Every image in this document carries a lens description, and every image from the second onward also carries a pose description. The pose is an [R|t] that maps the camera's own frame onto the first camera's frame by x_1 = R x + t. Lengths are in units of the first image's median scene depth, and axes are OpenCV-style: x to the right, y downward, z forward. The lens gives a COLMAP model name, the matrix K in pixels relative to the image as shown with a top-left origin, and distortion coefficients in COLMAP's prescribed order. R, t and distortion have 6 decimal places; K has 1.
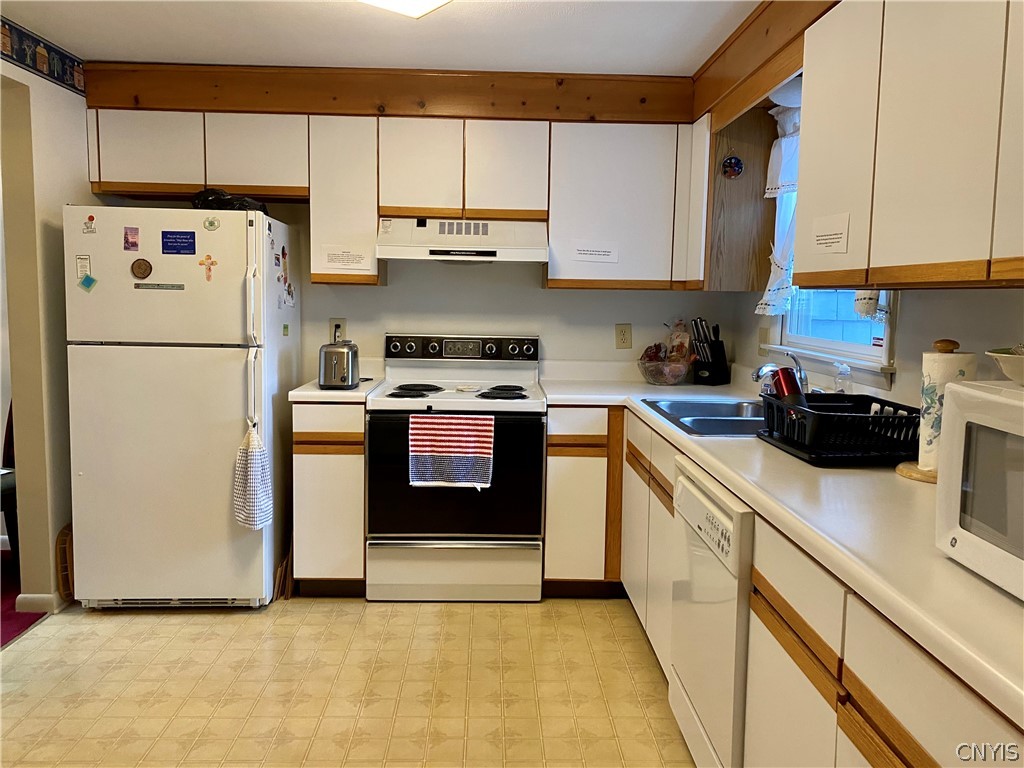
lens RADIAL K [[777.9, 0, 512.7], [0, 777.9, 370.0], [0, 0, 1]] dist [0.079053, -0.106538]
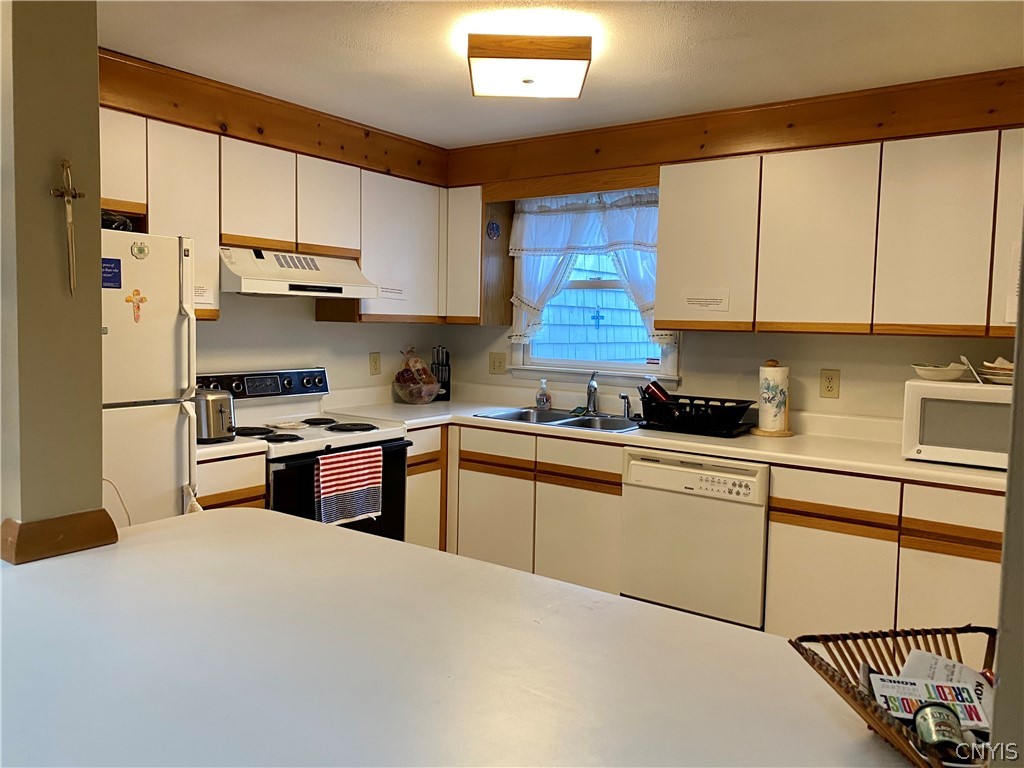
lens RADIAL K [[780.3, 0, 508.8], [0, 780.3, 366.4], [0, 0, 1]] dist [0.016374, -0.004640]
pose [[0.602213, -0.052784, 0.796589, -0.745228], [0.065605, 0.997709, 0.016514, -0.054262], [-0.795636, 0.042316, 0.604296, 0.216575]]
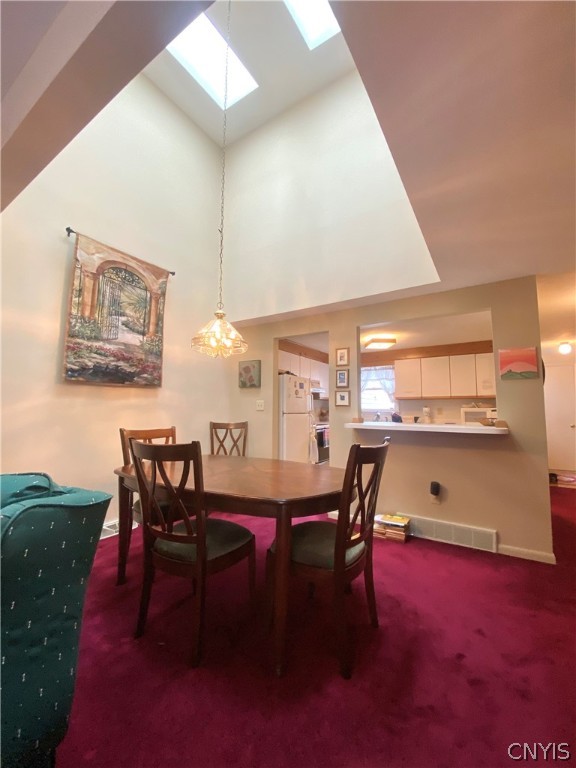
lens RADIAL K [[307.6, 0, 288.0], [0, 307.6, 384.0], [0, 0, 1]] dist [0.037661, -0.033708]
pose [[0.566537, 0.051933, 0.822398, -1.562561], [0.081489, 0.989589, -0.118627, -0.001461], [-0.819997, 0.134223, 0.556407, 0.219463]]
